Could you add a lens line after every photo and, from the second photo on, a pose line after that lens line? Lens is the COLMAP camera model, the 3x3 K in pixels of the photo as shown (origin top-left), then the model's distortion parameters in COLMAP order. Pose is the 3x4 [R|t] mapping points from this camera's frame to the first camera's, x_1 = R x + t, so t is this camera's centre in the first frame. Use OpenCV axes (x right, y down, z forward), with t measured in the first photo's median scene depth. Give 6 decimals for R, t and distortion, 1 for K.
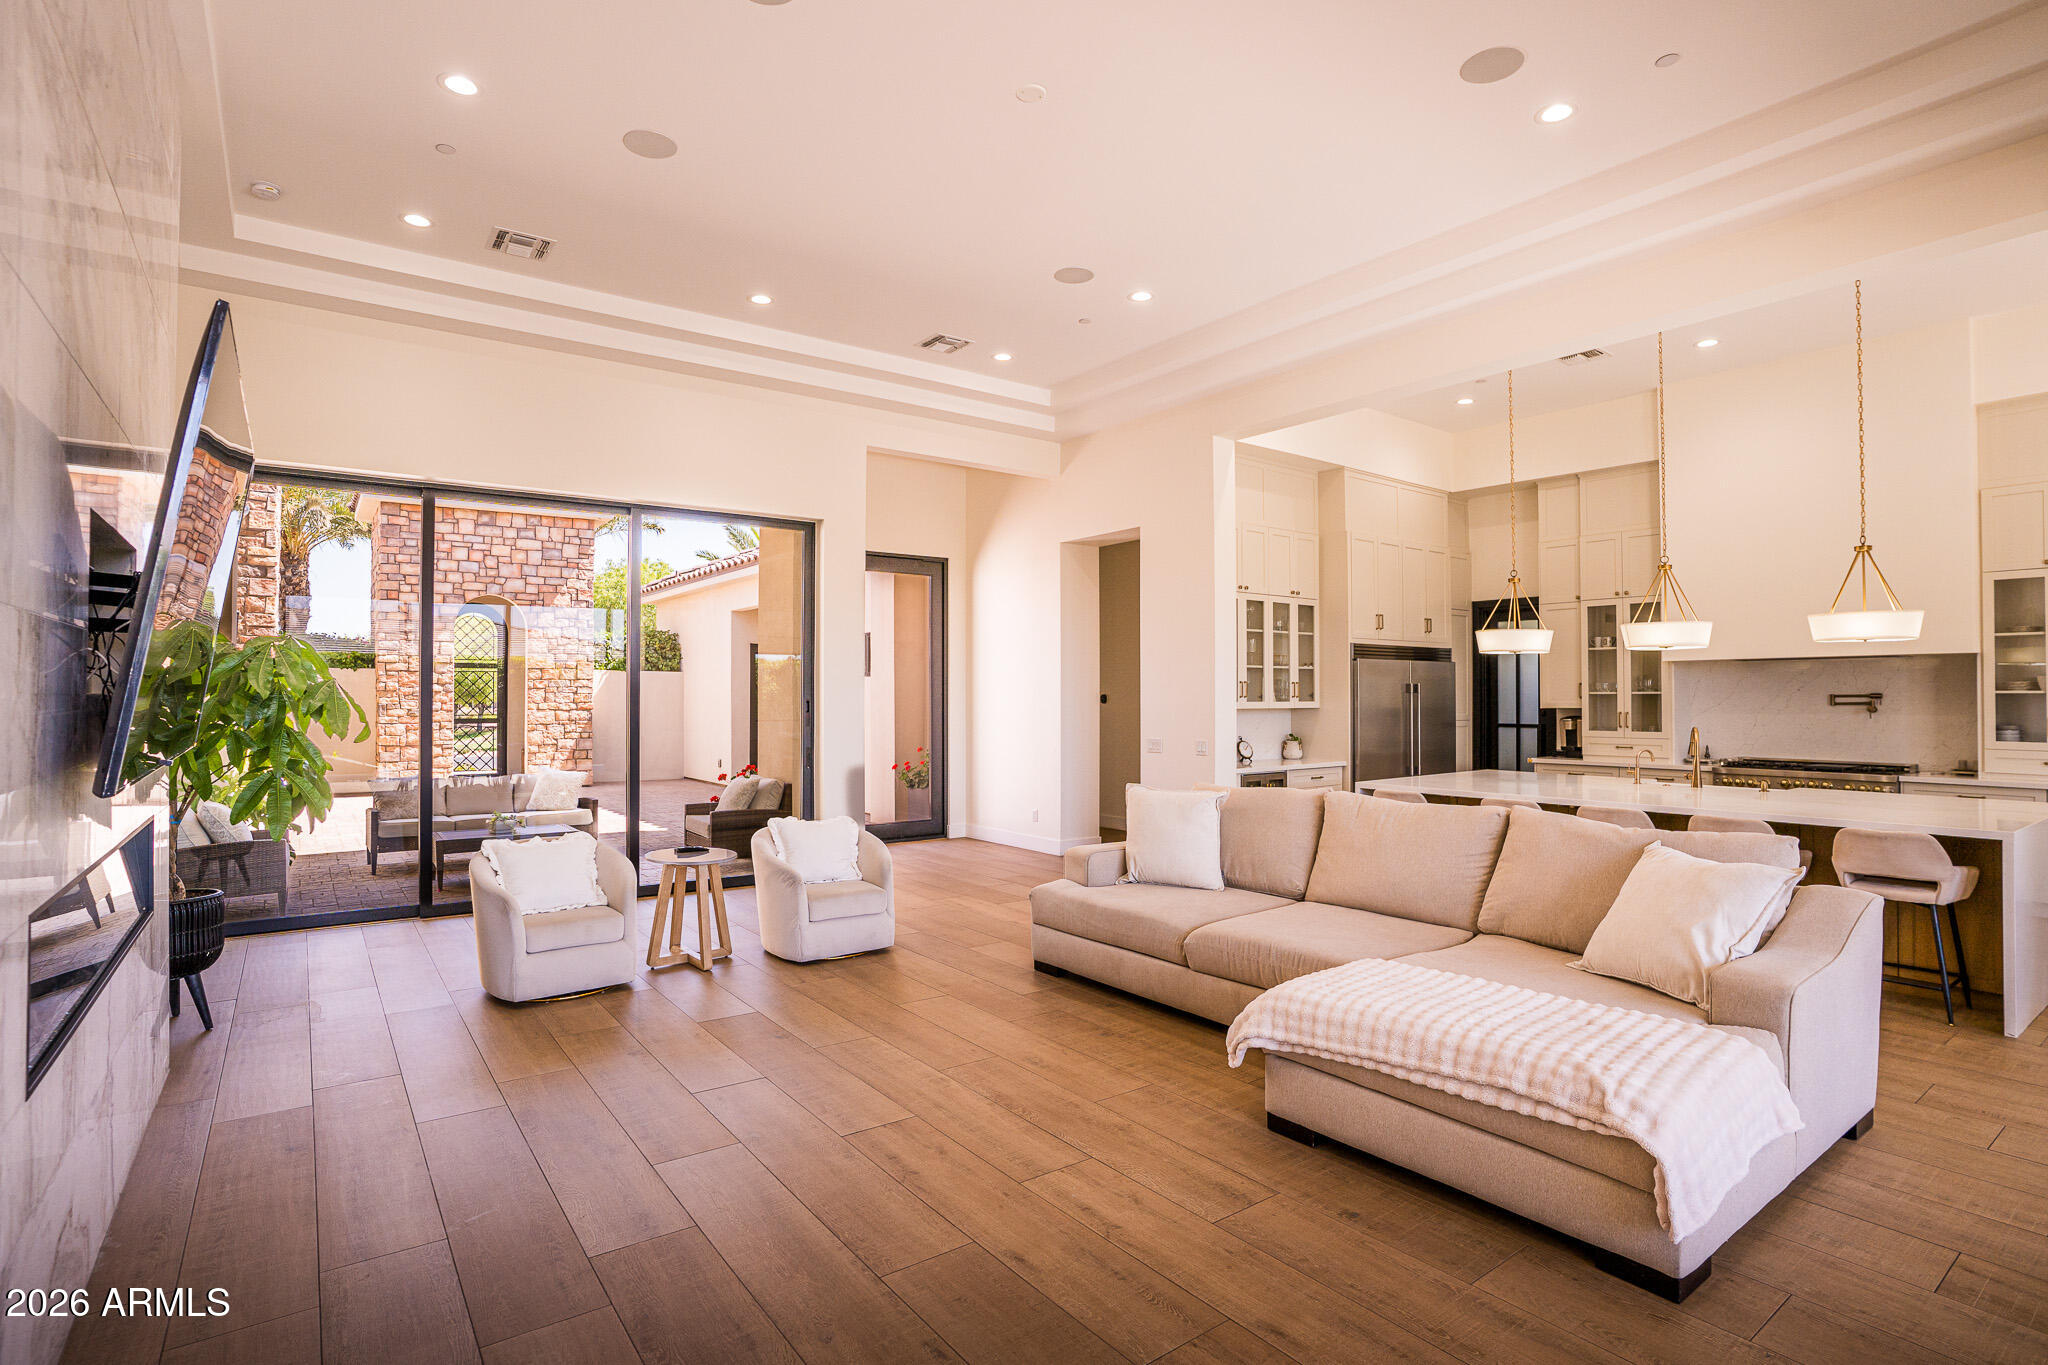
lens RADIAL K [[1005.7, 0, 1018.3], [0, 1005.7, 682.7], [0, 0, 1]] dist [-0.082068, 0.038214]
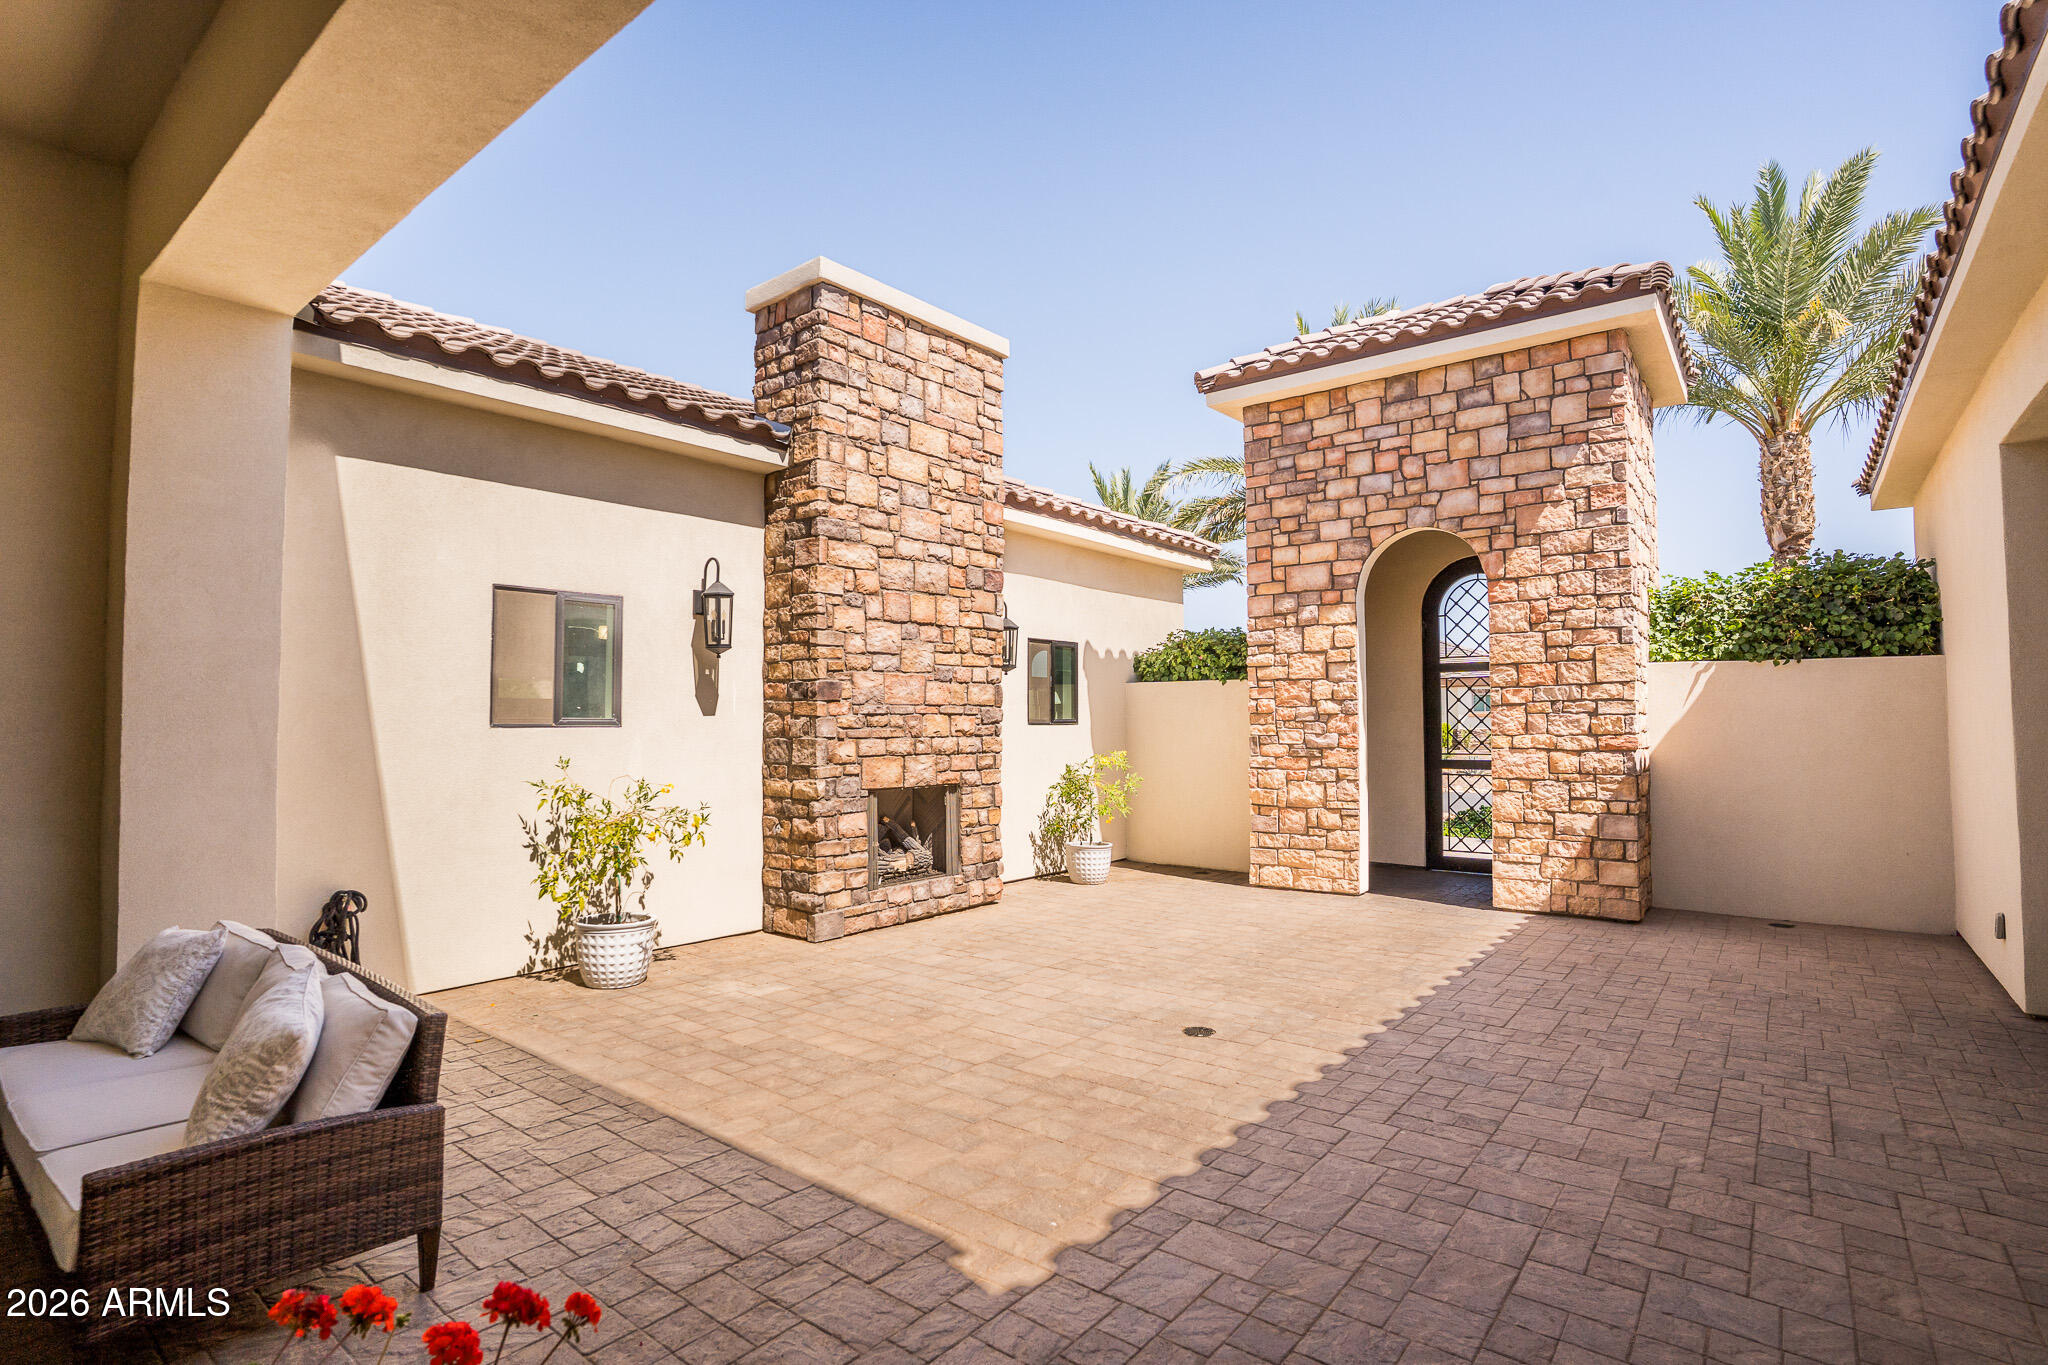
lens RADIAL K [[1007.6, 0, 1011.5], [0, 1007.6, 683.0], [0, 0, 1]] dist [-0.081743, 0.038556]
pose [[0.260848, -0.038274, -0.964621, -0.150869], [0.017909, 0.999234, -0.034805, 0.013894], [0.965214, -0.008197, 0.261334, 1.182632]]
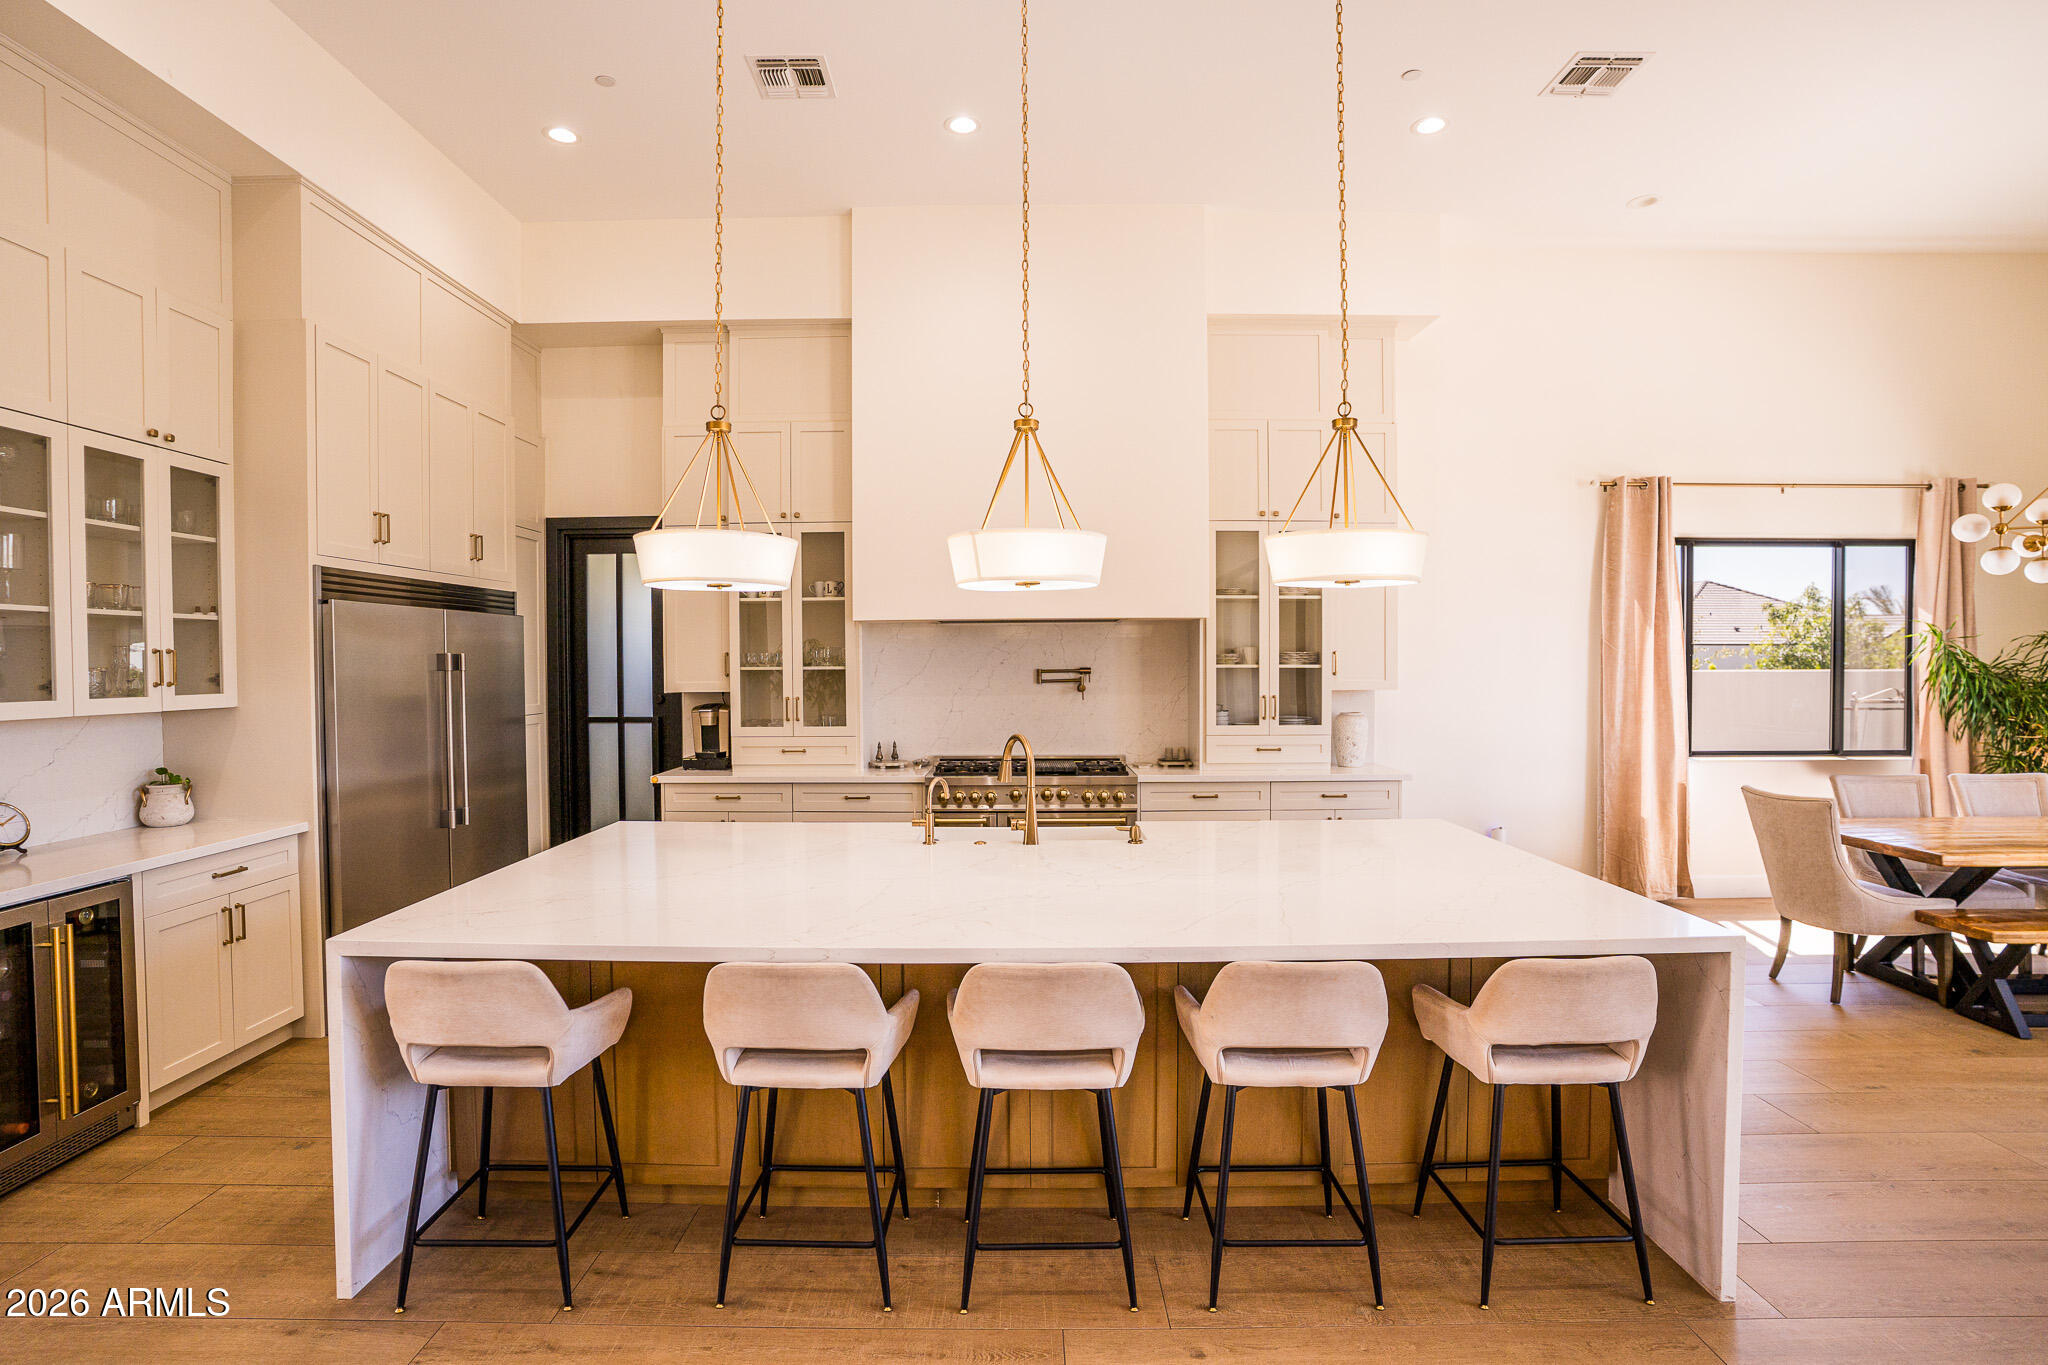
lens RADIAL K [[1007.6, 0, 1011.5], [0, 1007.6, 683.0], [0, 0, 1]] dist [-0.081743, 0.038556]
pose [[0.598307, -0.020971, 0.800993, 0.162261], [-0.006447, 0.999499, 0.030983, -0.001452], [-0.801241, -0.023702, 0.597872, 0.465223]]
